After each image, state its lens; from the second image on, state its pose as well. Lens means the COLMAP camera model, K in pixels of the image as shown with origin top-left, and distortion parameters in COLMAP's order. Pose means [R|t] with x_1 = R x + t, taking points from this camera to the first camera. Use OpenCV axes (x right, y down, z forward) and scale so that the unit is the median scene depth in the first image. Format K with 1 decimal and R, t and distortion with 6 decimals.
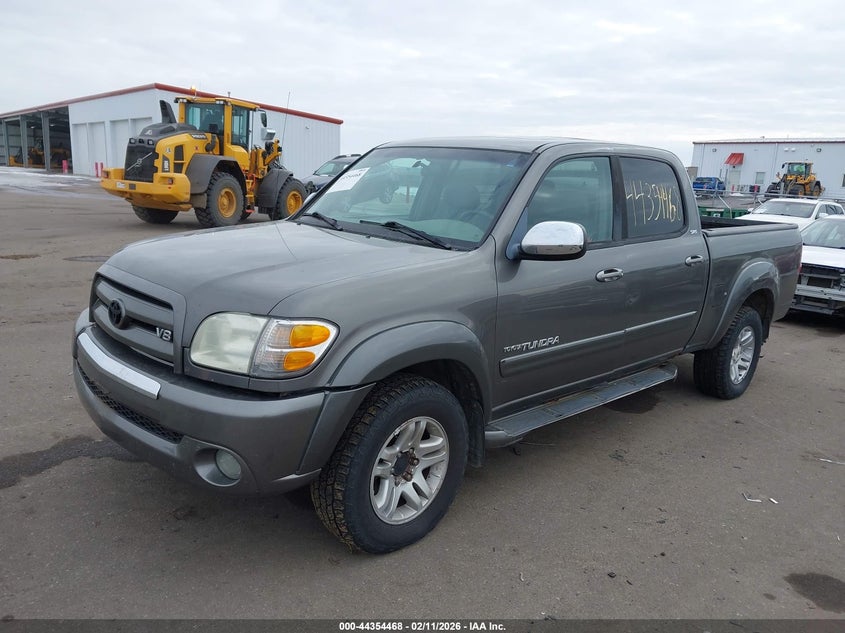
lens RADIAL K [[653.1, 0, 416.1], [0, 653.1, 317.7], [0, 0, 1]] dist [0.000499, -0.001297]
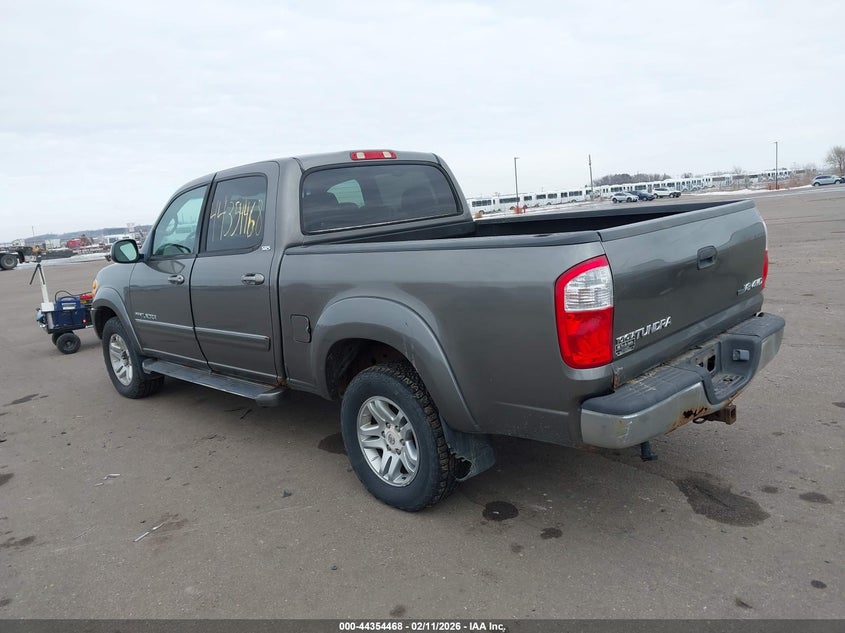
lens RADIAL K [[653.1, 0, 416.1], [0, 653.1, 317.7], [0, 0, 1]] dist [0.000499, -0.001297]
pose [[0.032007, 0.133767, -0.990496, 1.395142], [-0.114460, 0.984974, 0.129322, -0.185502], [0.992912, 0.109233, 0.046837, 1.229982]]
